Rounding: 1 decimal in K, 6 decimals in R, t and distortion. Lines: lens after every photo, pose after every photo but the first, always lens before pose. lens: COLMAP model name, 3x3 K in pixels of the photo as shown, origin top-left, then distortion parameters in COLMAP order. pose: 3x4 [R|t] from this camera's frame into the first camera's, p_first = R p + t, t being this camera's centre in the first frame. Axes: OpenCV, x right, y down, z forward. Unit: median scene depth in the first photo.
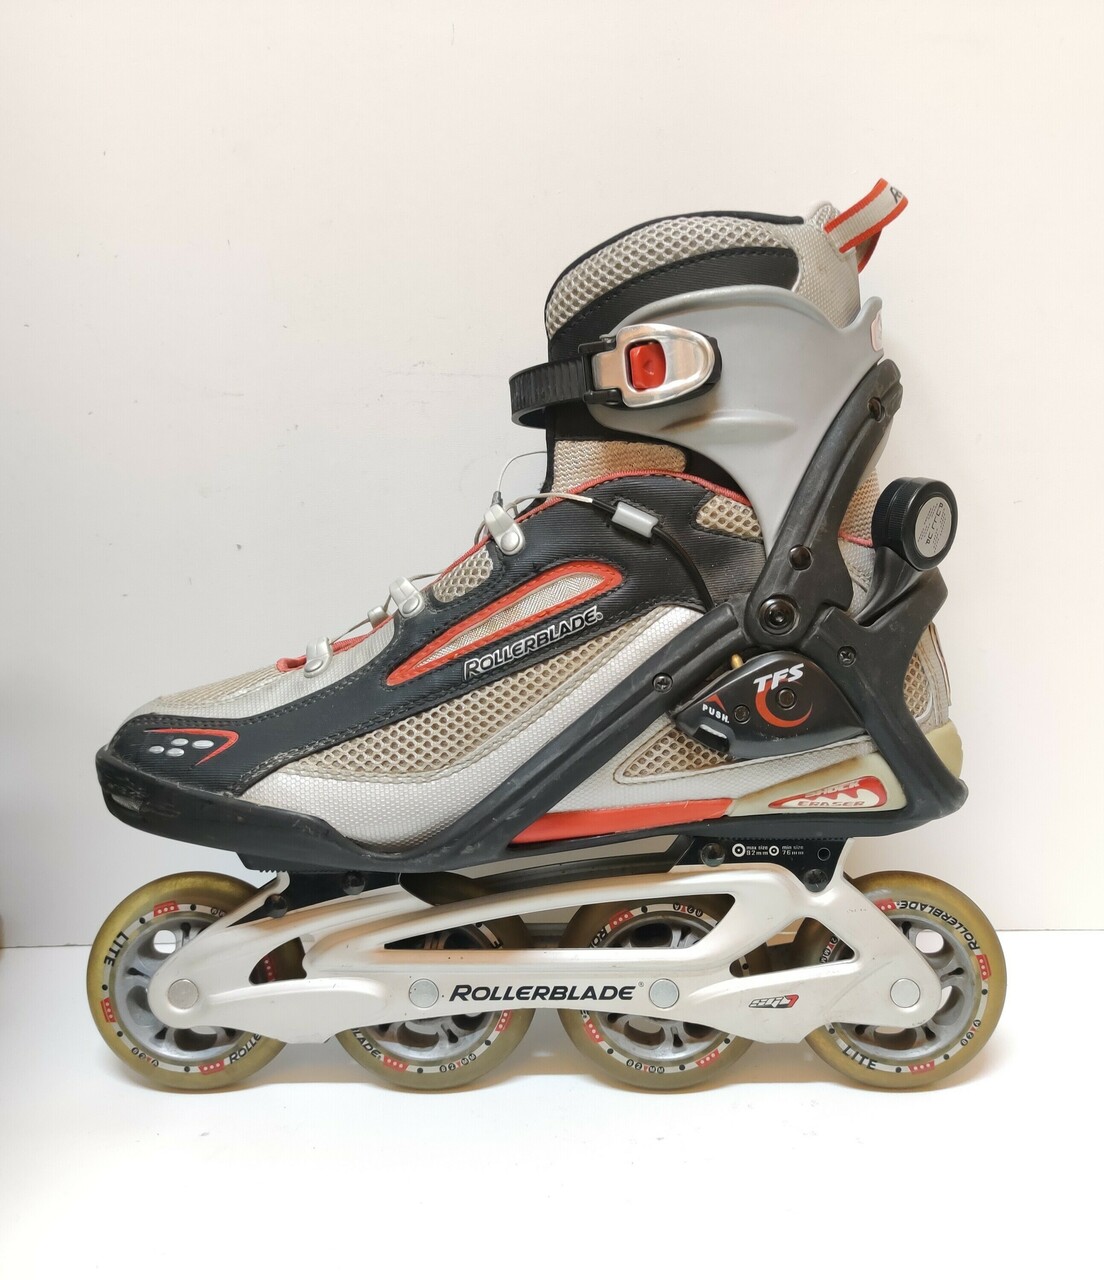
lens RADIAL K [[1501.0, 0, 550.3], [0, 1501.0, 643.8], [0, 0, 1]] dist [-0.034603, 0.000000]
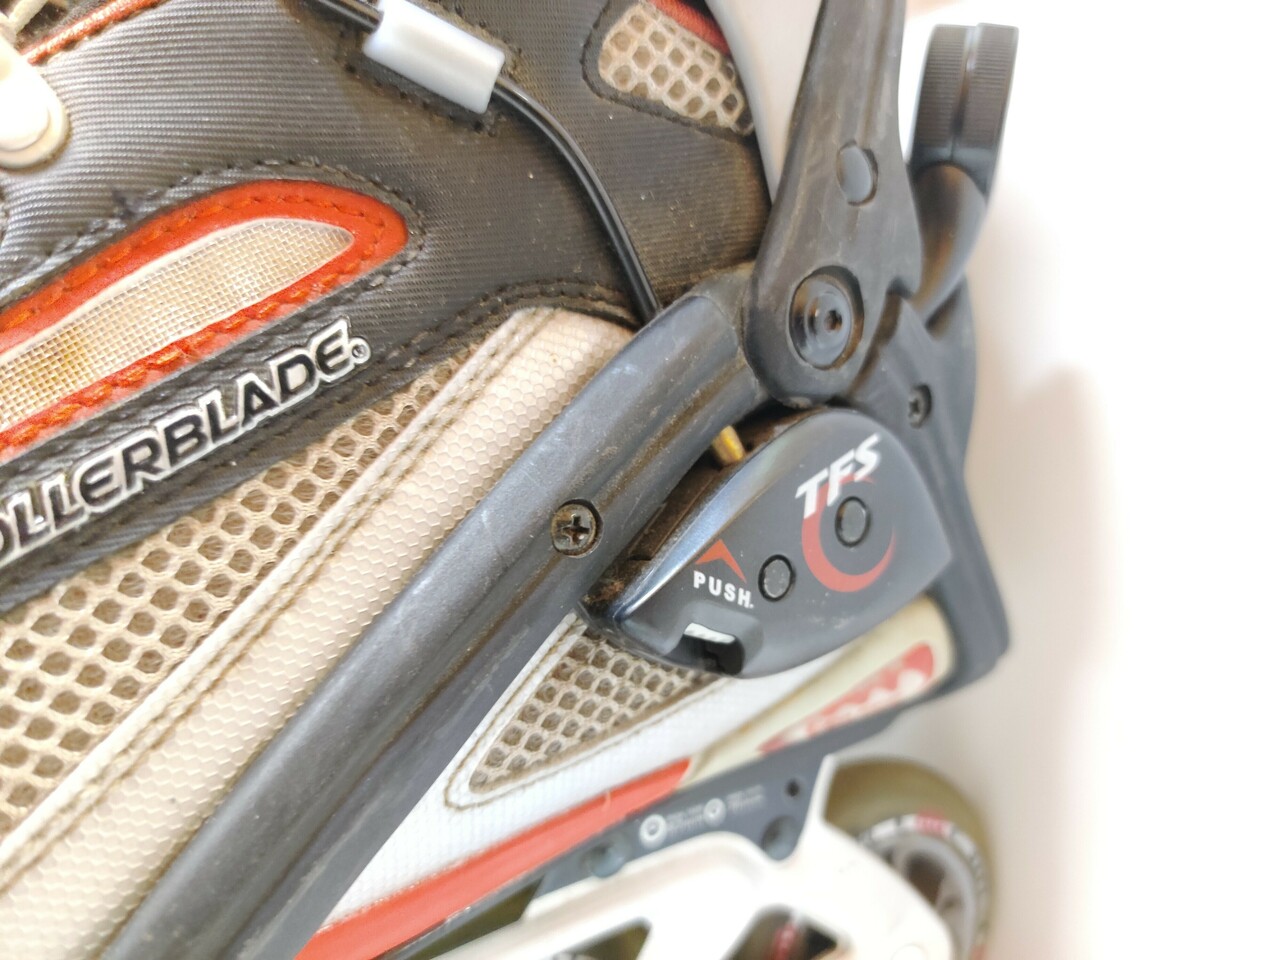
lens RADIAL K [[1005.2, 0, 625.5], [0, 1005.2, 510.5], [0, 0, 1]] dist [-0.042322, 0.004951]
pose [[0.840303, -0.139897, 0.523756, -0.038117], [0.079912, 0.987540, 0.135566, -0.008928], [-0.536195, -0.072063, 0.841012, 0.781111]]
